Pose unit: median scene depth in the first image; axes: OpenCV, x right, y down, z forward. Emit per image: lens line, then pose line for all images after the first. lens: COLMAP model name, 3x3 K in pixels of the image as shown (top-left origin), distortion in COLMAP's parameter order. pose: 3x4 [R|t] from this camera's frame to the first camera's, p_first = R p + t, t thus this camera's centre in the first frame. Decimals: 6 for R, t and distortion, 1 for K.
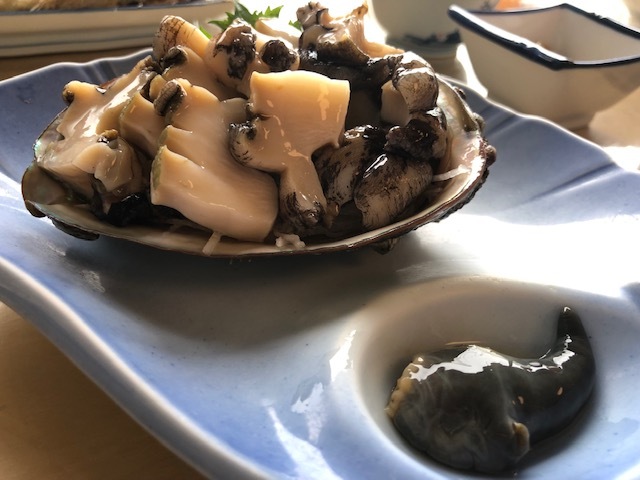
lens RADIAL K [[556.4, 0, 320.0], [0, 556.4, 240.0], [0, 0, 1]] dist [0.066651, -0.241611]
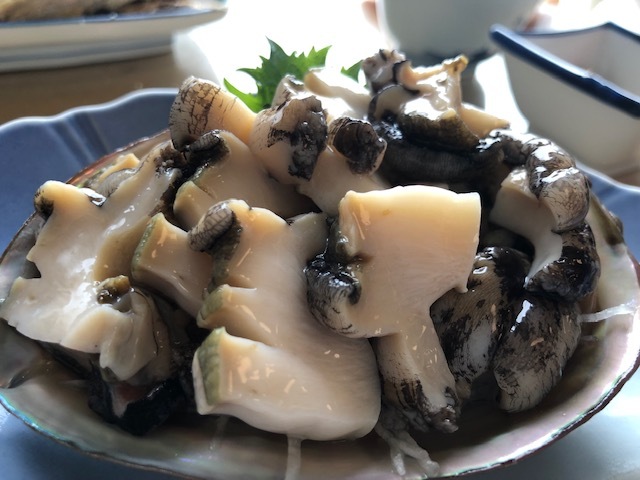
lens RADIAL K [[556.4, 0, 320.0], [0, 556.4, 240.0], [0, 0, 1]] dist [0.066651, -0.241611]
pose [[0.996475, -0.010476, 0.083231, -0.198027], [0.007572, 0.999354, 0.035134, -0.255542], [-0.083545, -0.034380, 0.995911, 0.347827]]
